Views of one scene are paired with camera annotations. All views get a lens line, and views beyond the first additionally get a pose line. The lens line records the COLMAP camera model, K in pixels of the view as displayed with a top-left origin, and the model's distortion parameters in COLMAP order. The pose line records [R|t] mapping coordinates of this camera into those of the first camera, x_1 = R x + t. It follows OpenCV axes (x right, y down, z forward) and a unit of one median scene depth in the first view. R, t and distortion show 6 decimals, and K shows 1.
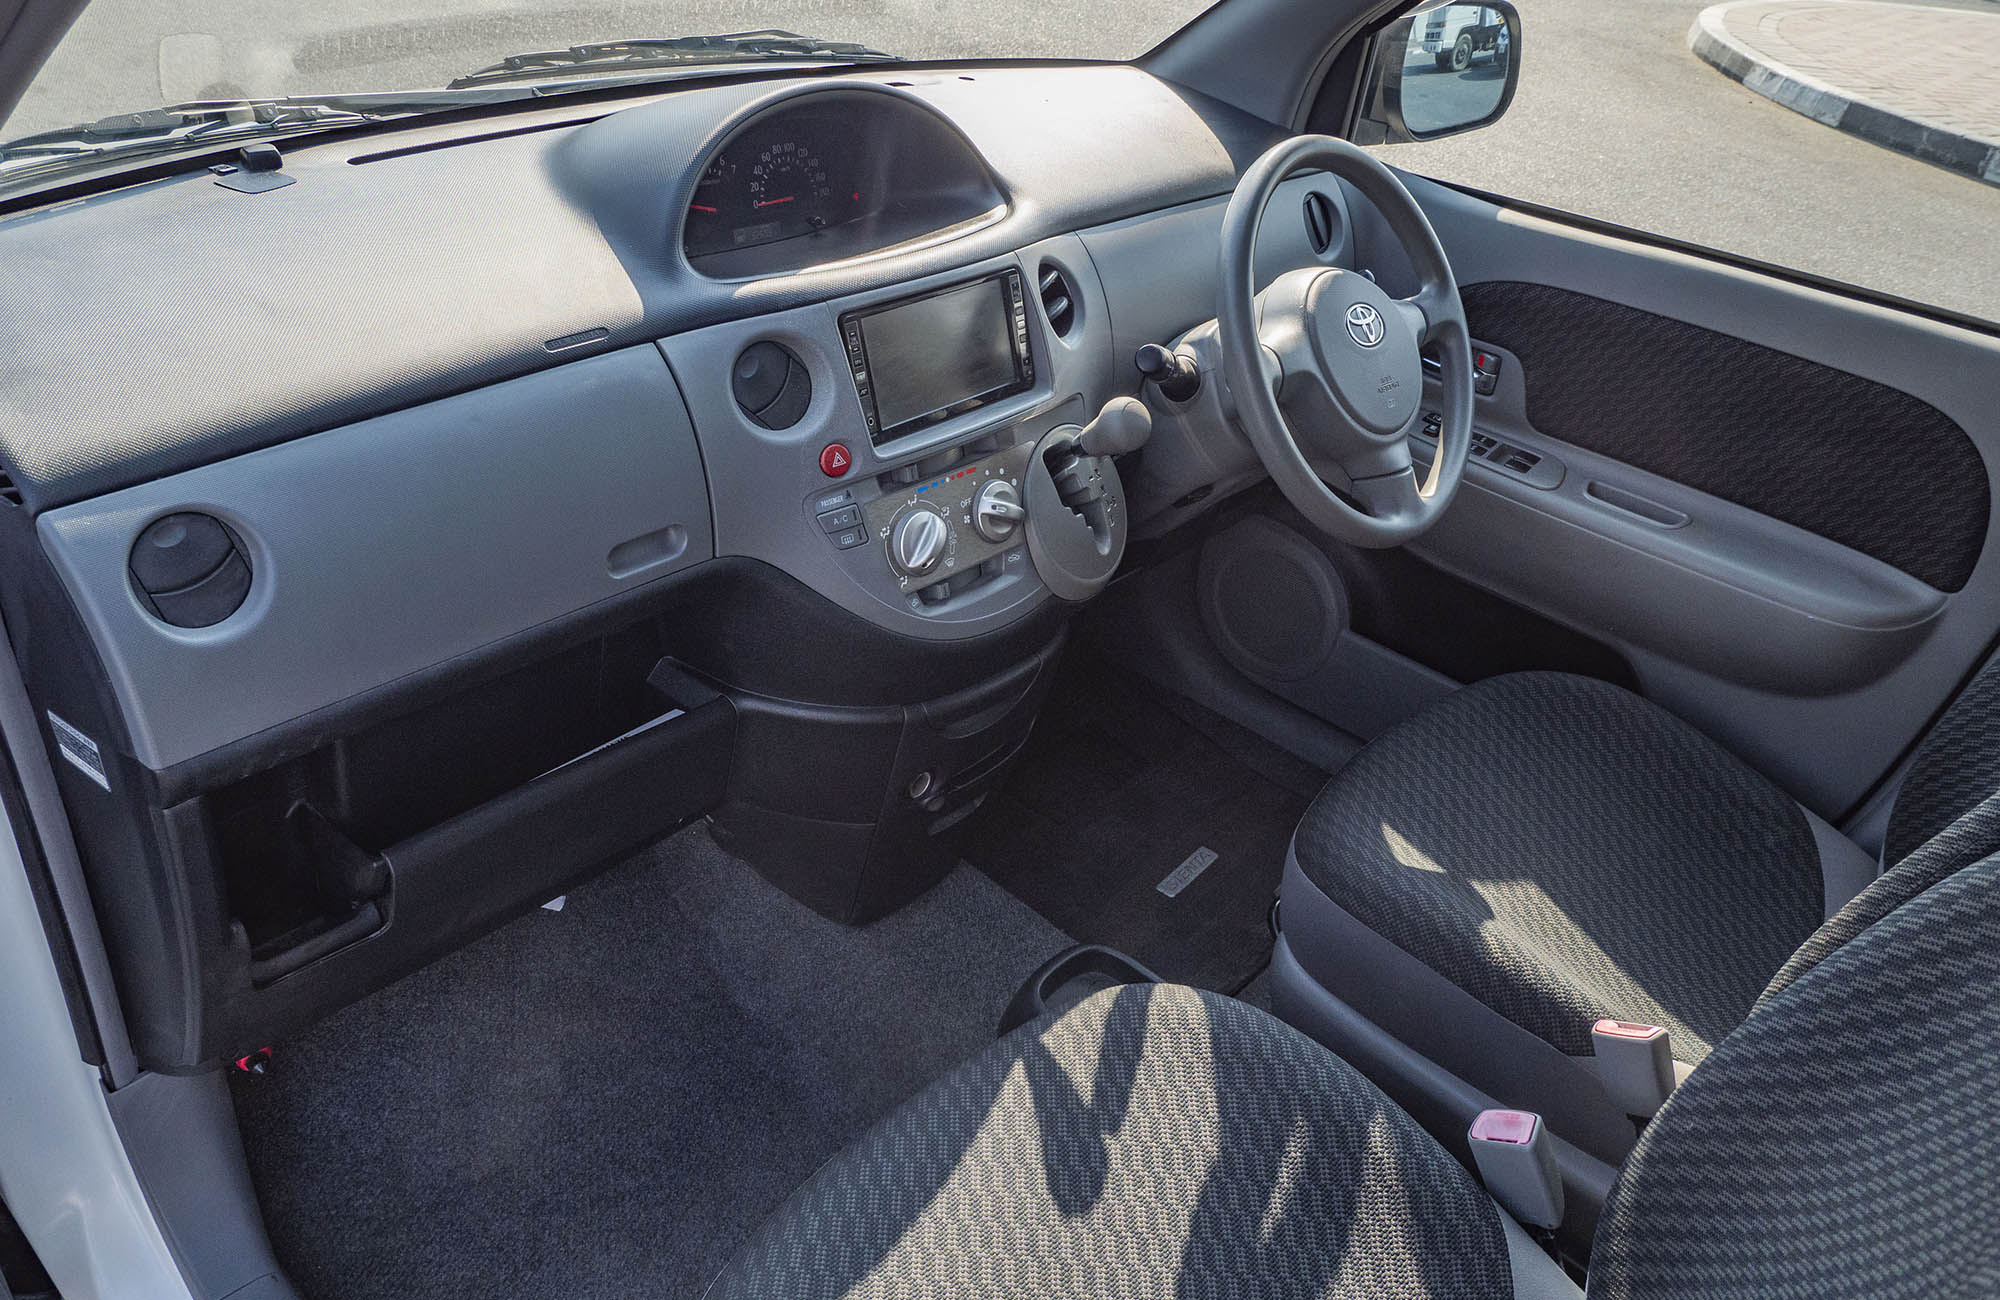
lens RADIAL K [[1473.5, 0, 1002.1], [0, 1473.5, 702.3], [0, 0, 1]] dist [-0.036393, 0.003398]
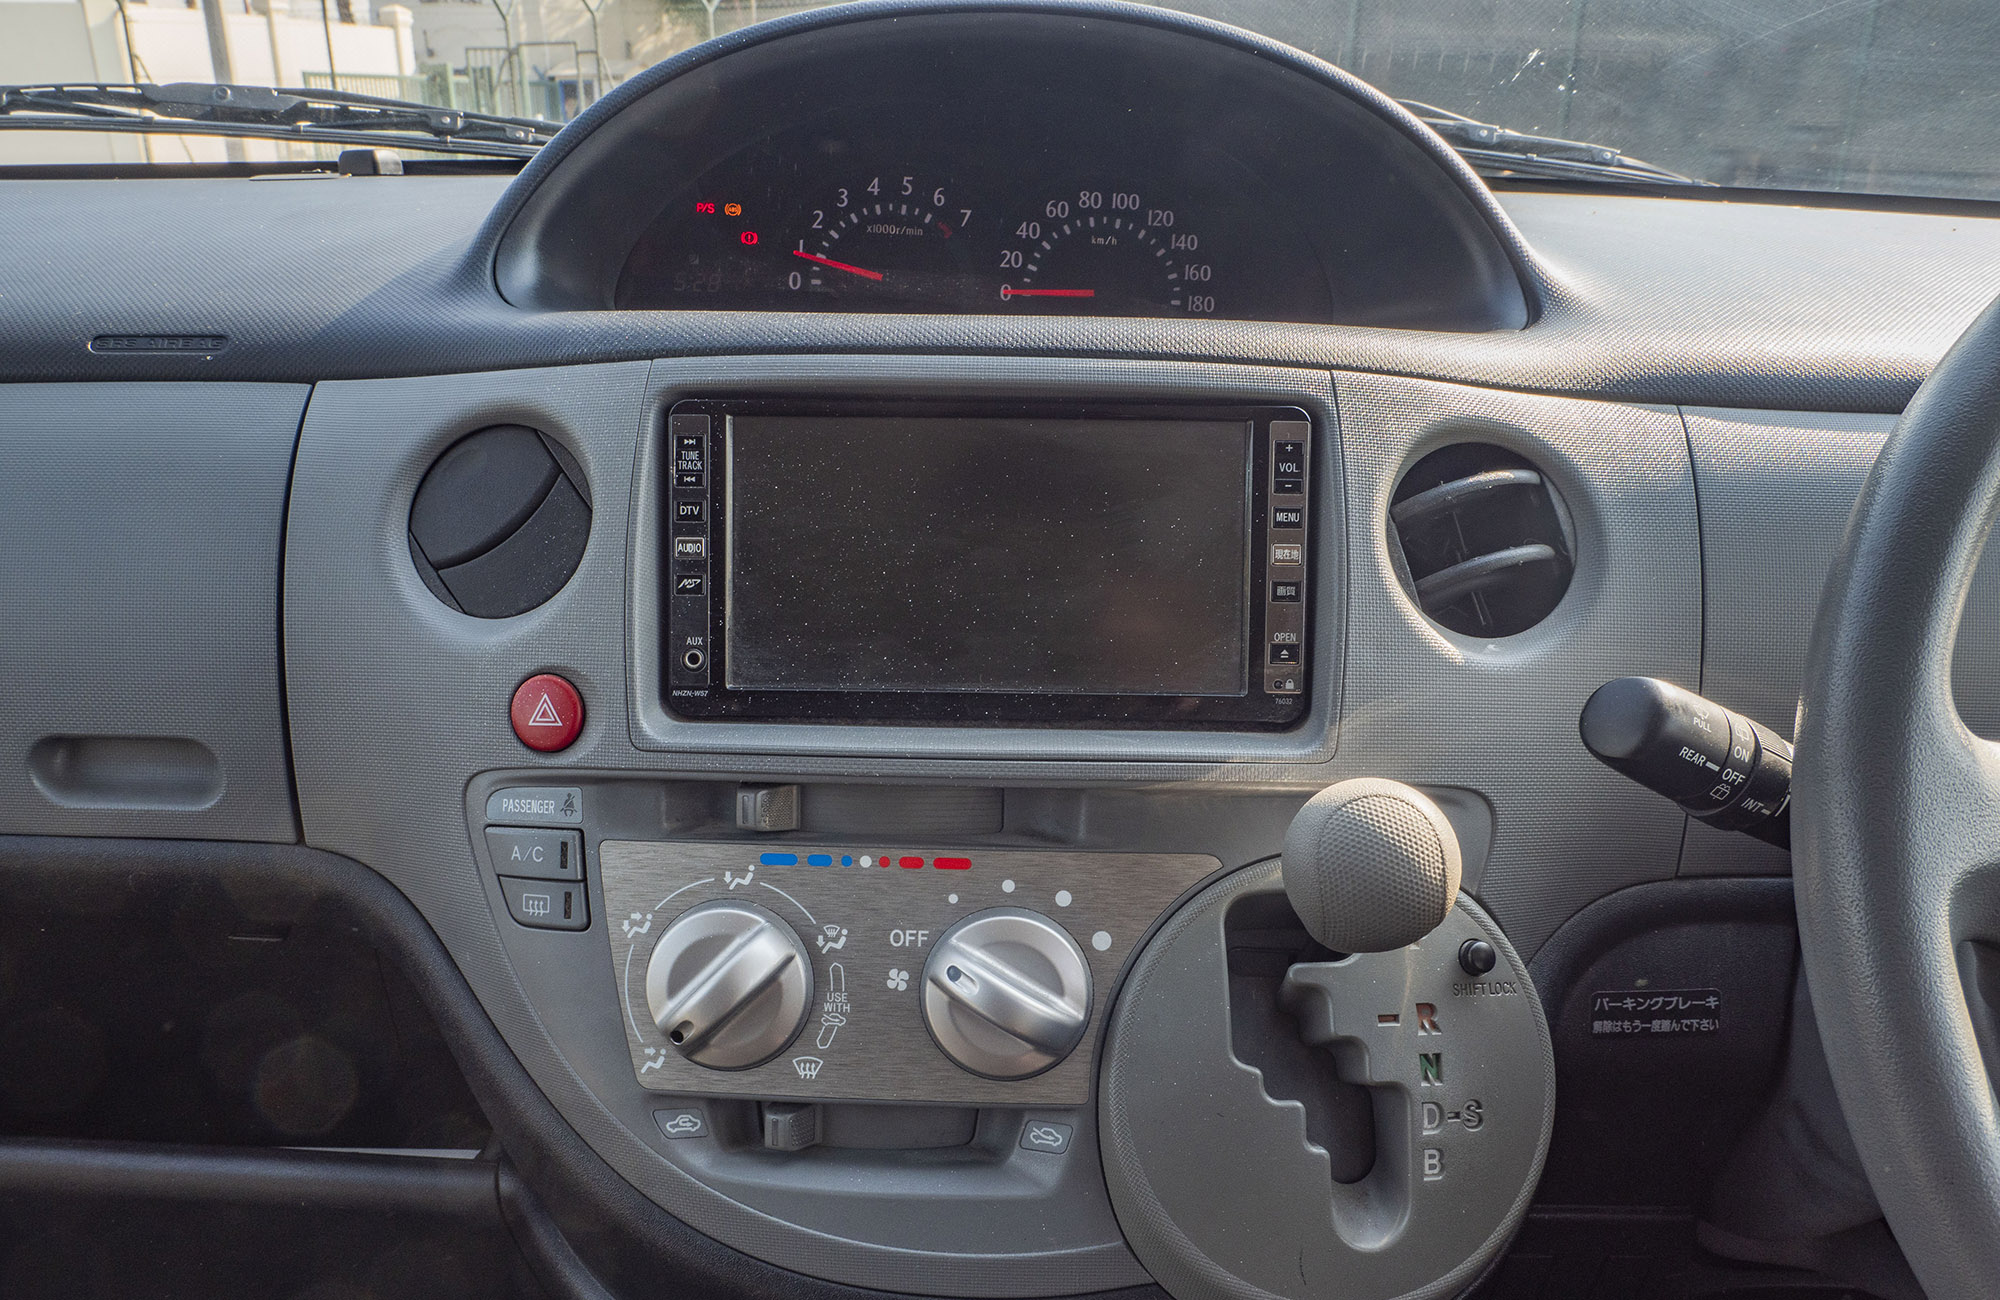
lens RADIAL K [[1535.1, 0, 1003.1], [0, 1535.1, 754.4], [0, 0, 1]] dist [-0.025445, -0.004320]
pose [[0.649237, 0.210425, -0.730899, 0.275120], [-0.393512, 0.915285, -0.086036, -0.157495], [0.650876, 0.343475, 0.677041, 0.747736]]
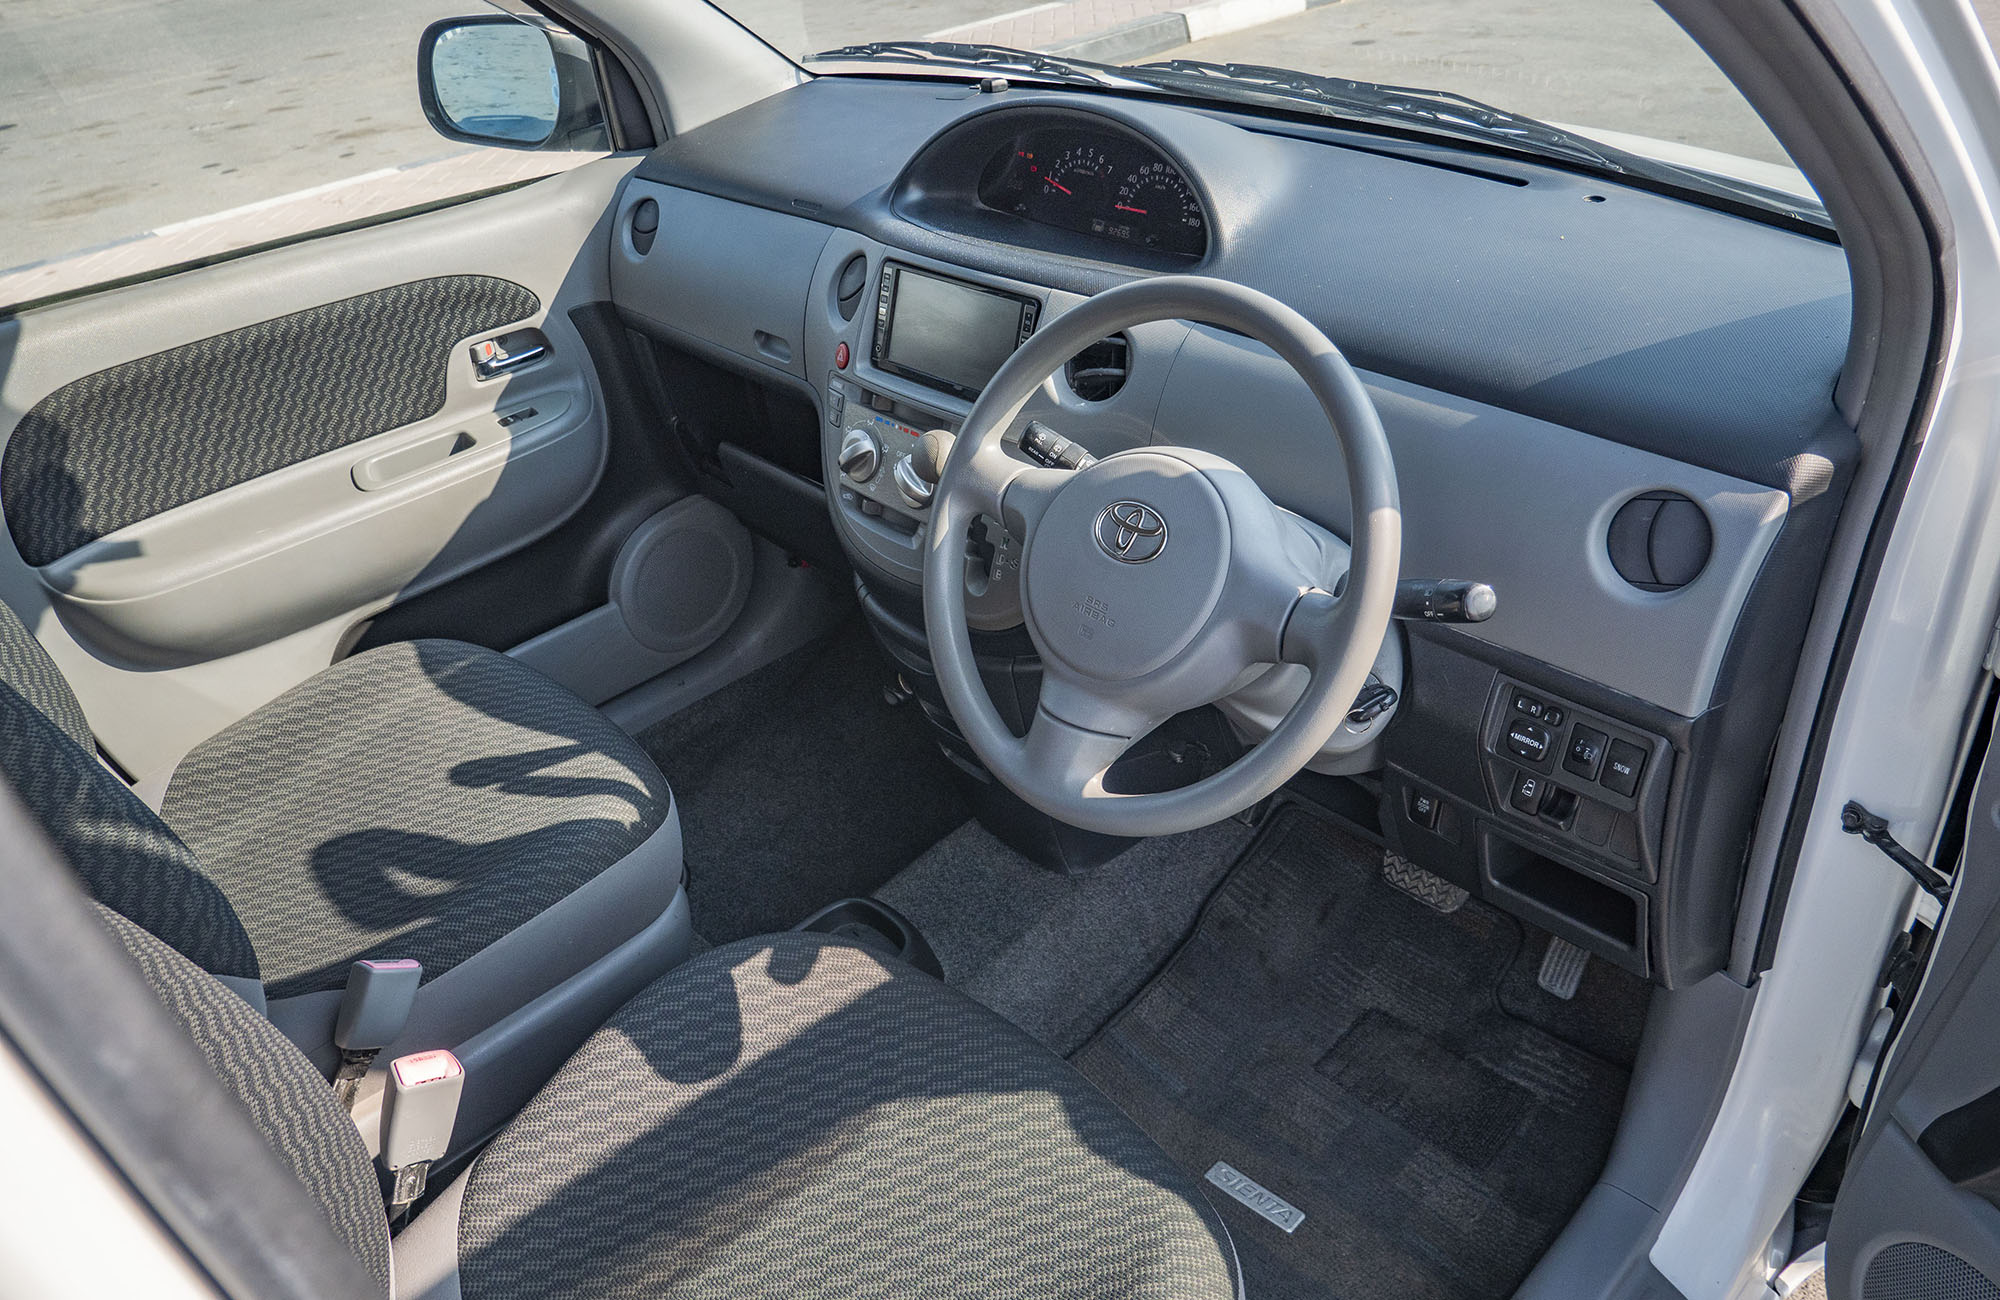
lens RADIAL K [[1473.5, 0, 1023.3], [0, 1473.5, 562.7], [0, 0, 1]] dist [-0.036393, 0.003398]
pose [[-0.063354, 0.421776, -0.904484, 1.052105], [-0.513984, 0.763076, 0.391837, -0.576672], [0.855457, 0.489714, 0.168442, 0.949380]]
